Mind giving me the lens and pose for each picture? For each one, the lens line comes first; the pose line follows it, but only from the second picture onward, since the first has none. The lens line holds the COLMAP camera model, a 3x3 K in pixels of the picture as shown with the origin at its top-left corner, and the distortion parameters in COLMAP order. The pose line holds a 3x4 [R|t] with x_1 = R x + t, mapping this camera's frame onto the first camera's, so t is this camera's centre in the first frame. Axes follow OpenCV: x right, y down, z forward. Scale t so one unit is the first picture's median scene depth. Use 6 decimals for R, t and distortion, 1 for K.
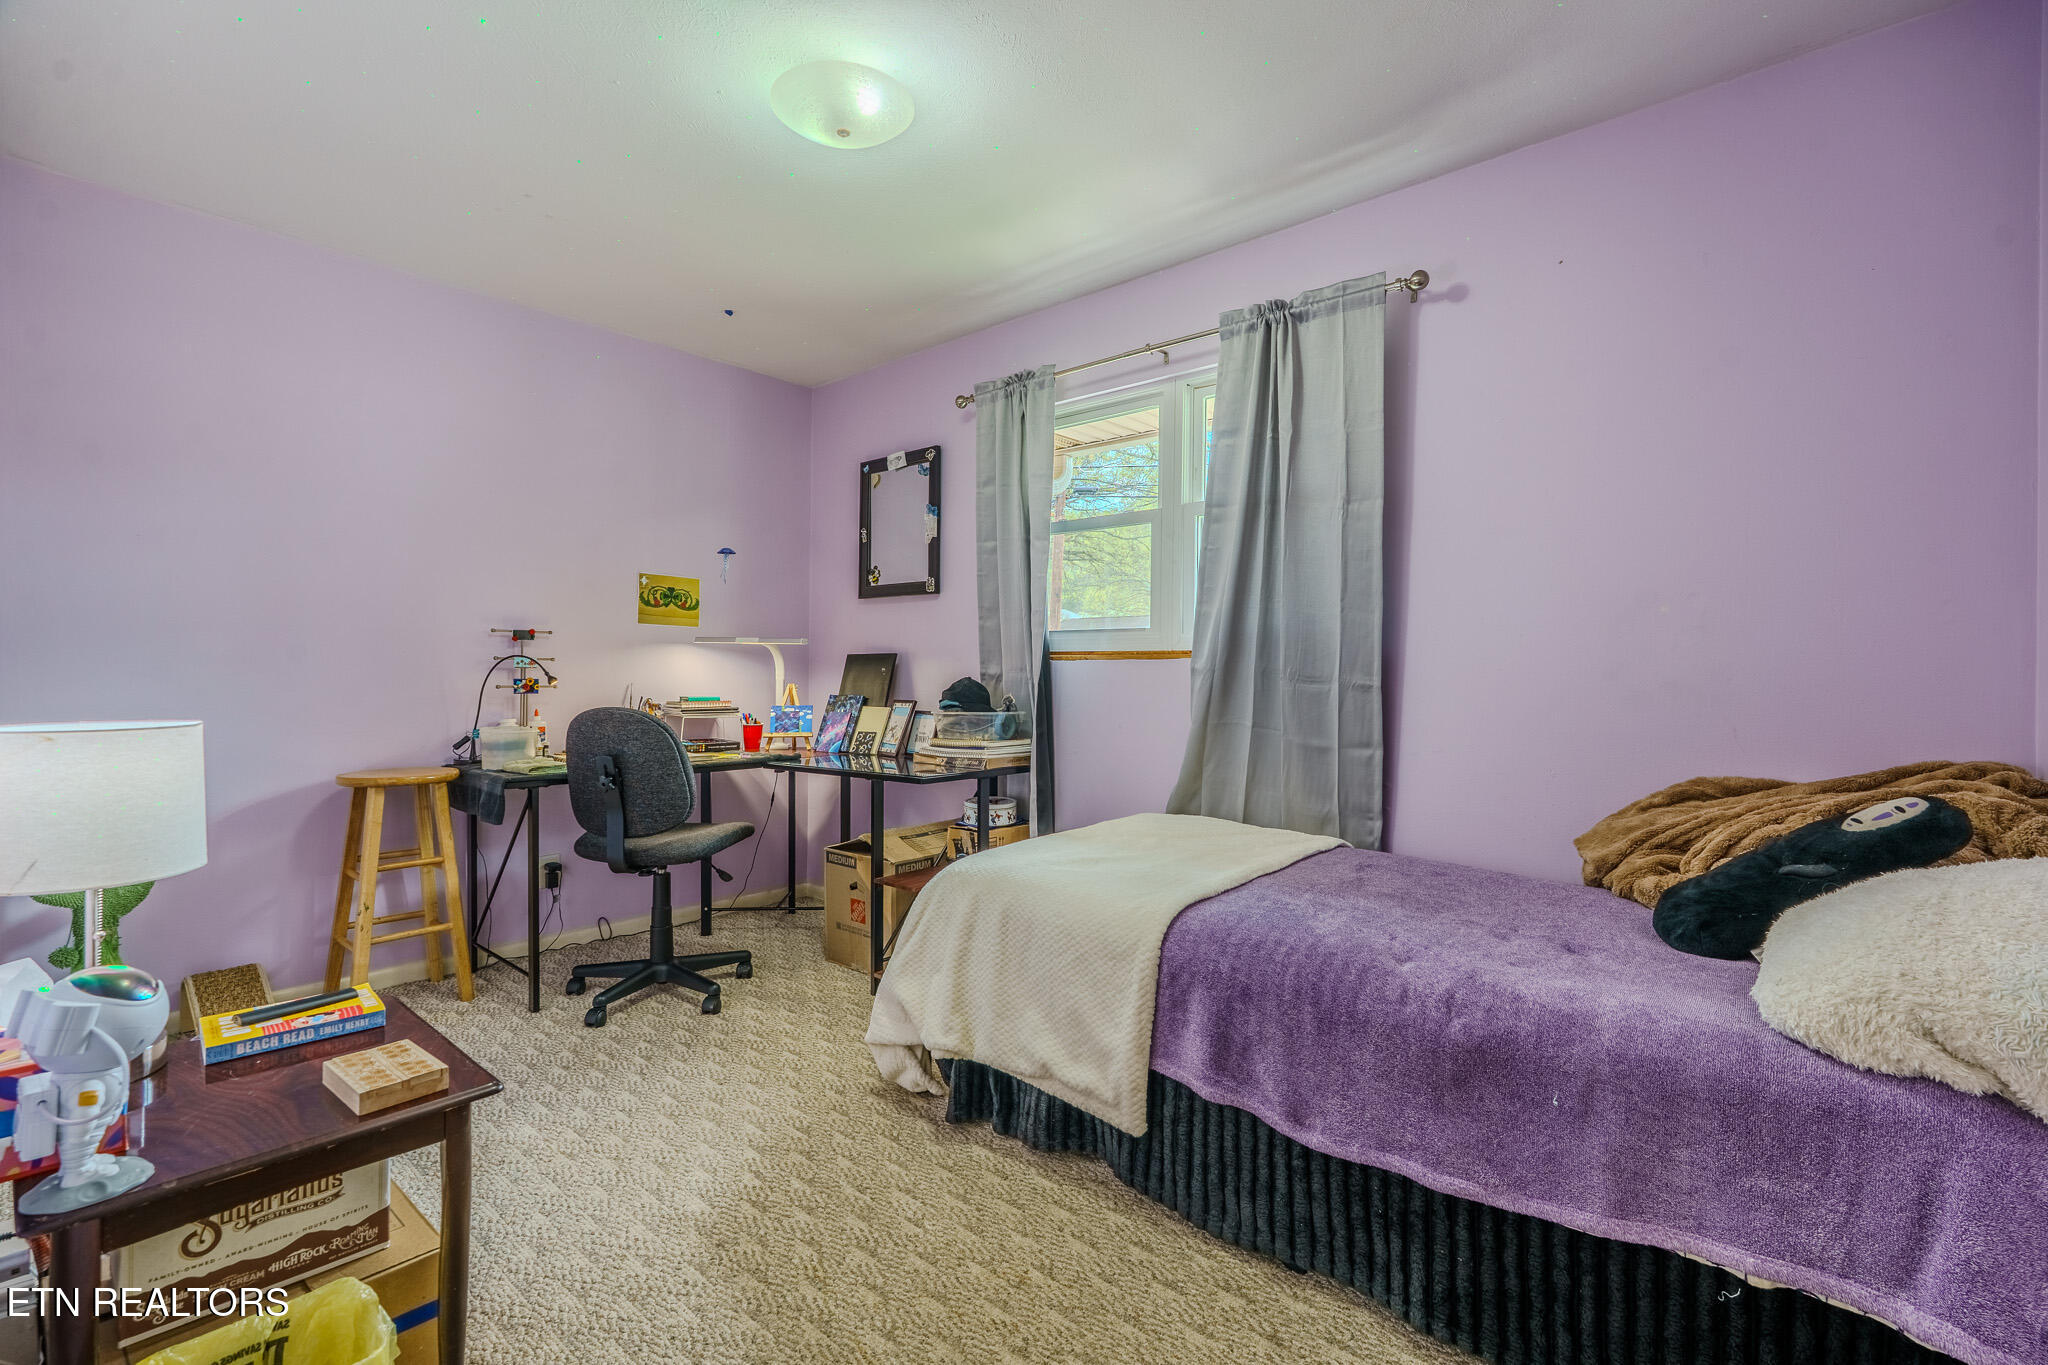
lens RADIAL K [[910.4, 0, 1018.8], [0, 910.4, 667.9], [0, 0, 1]] dist [-0.002144, 0.000678]
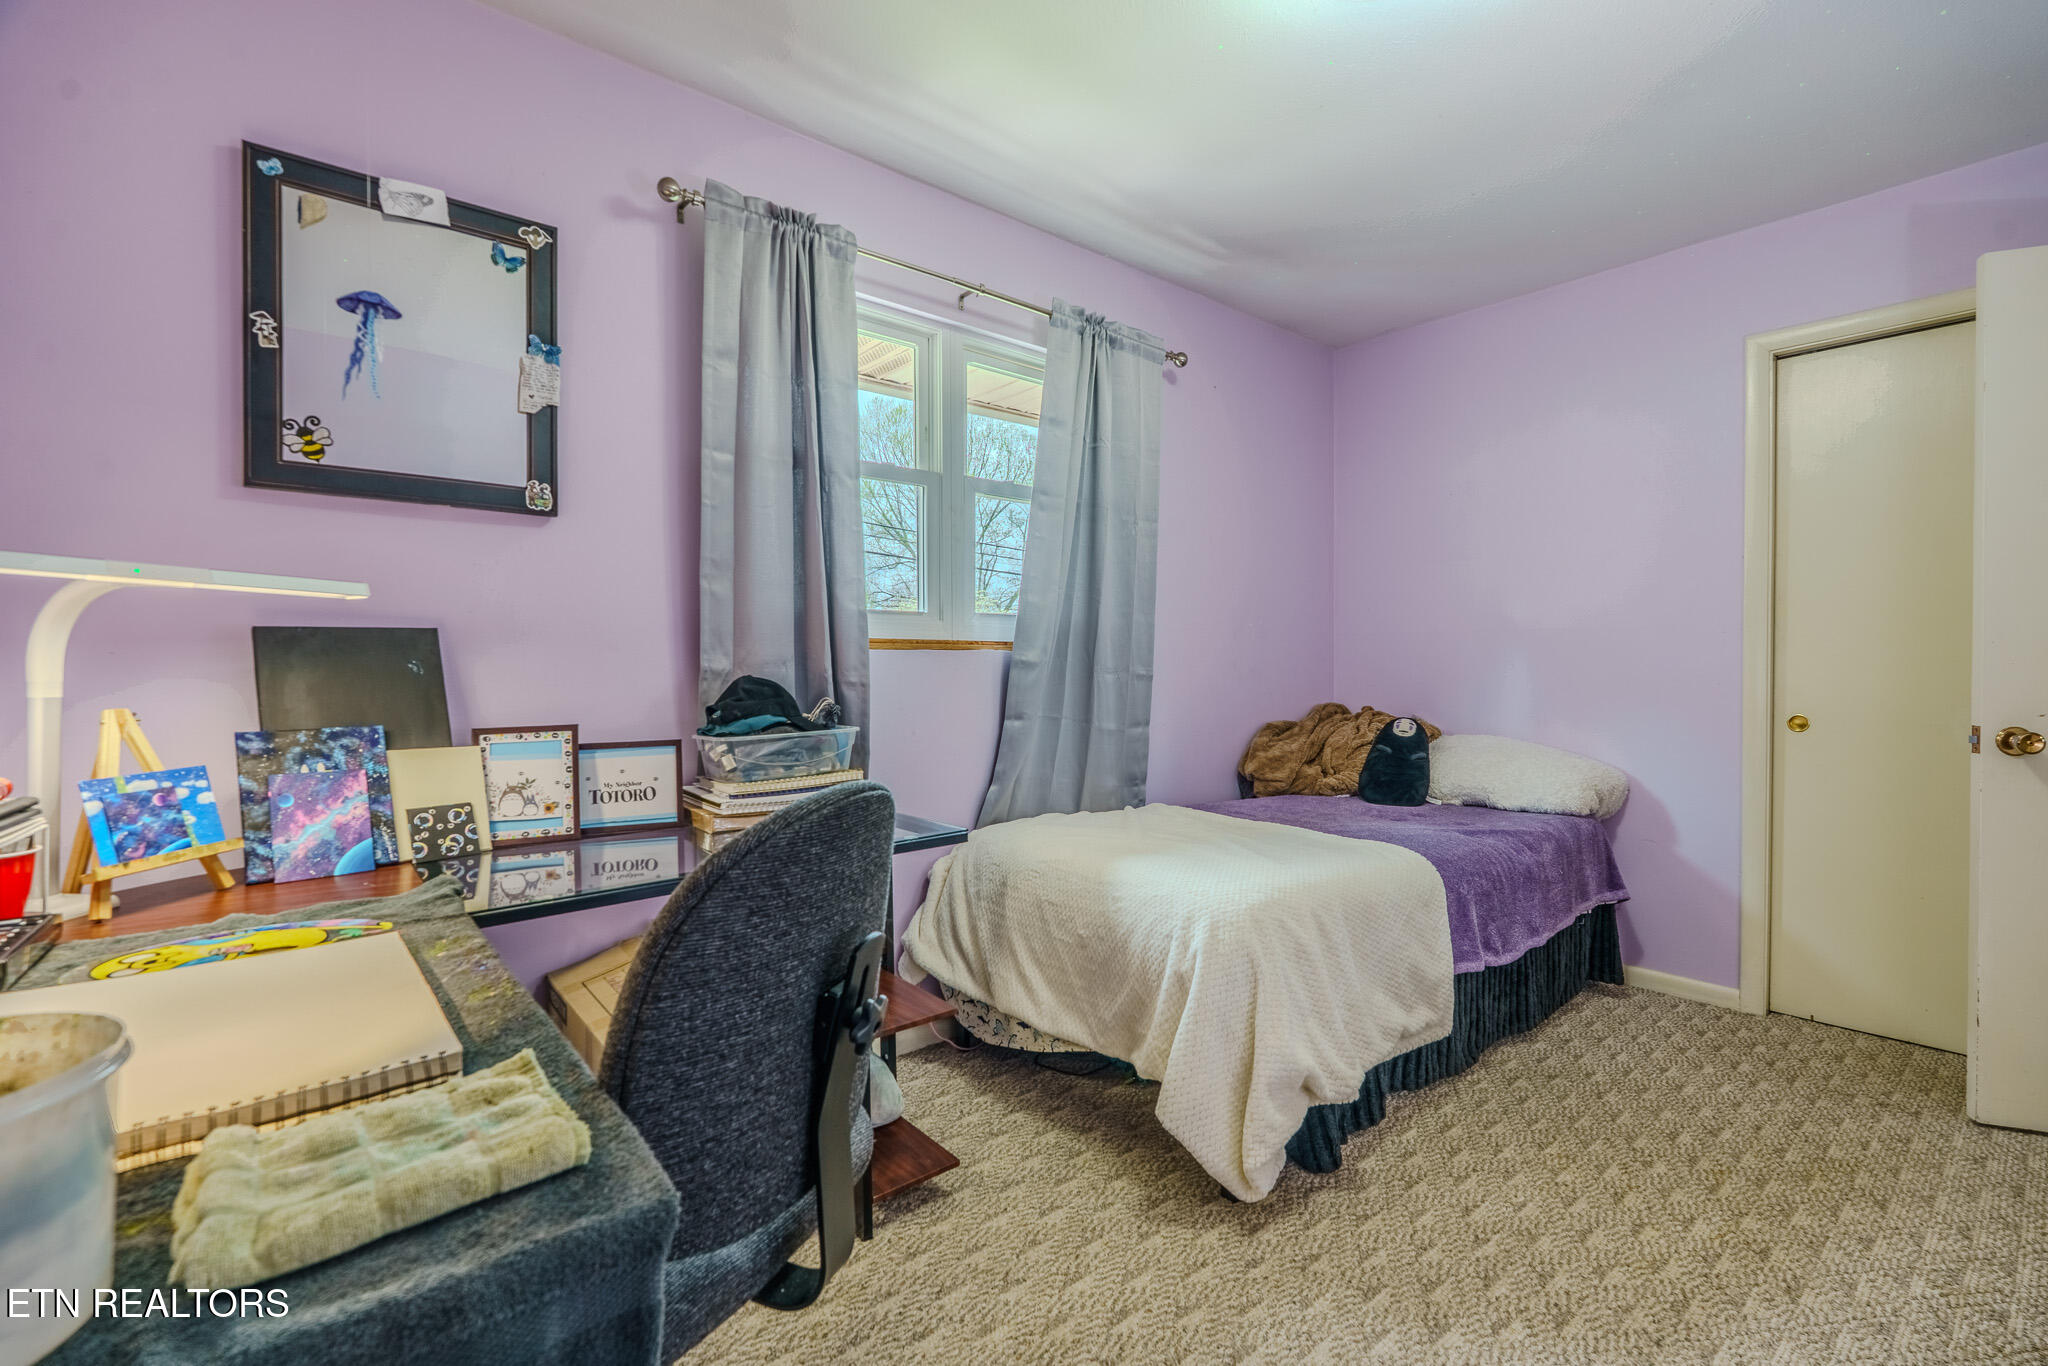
lens RADIAL K [[910.4, 0, 1018.8], [0, 910.4, 668.4], [0, 0, 1]] dist [-0.002144, 0.000678]
pose [[0.146774, -0.014630, 0.989062, -0.559299], [-0.002935, 0.999880, 0.015225, -0.003679], [-0.989166, -0.005138, 0.146713, 0.658651]]
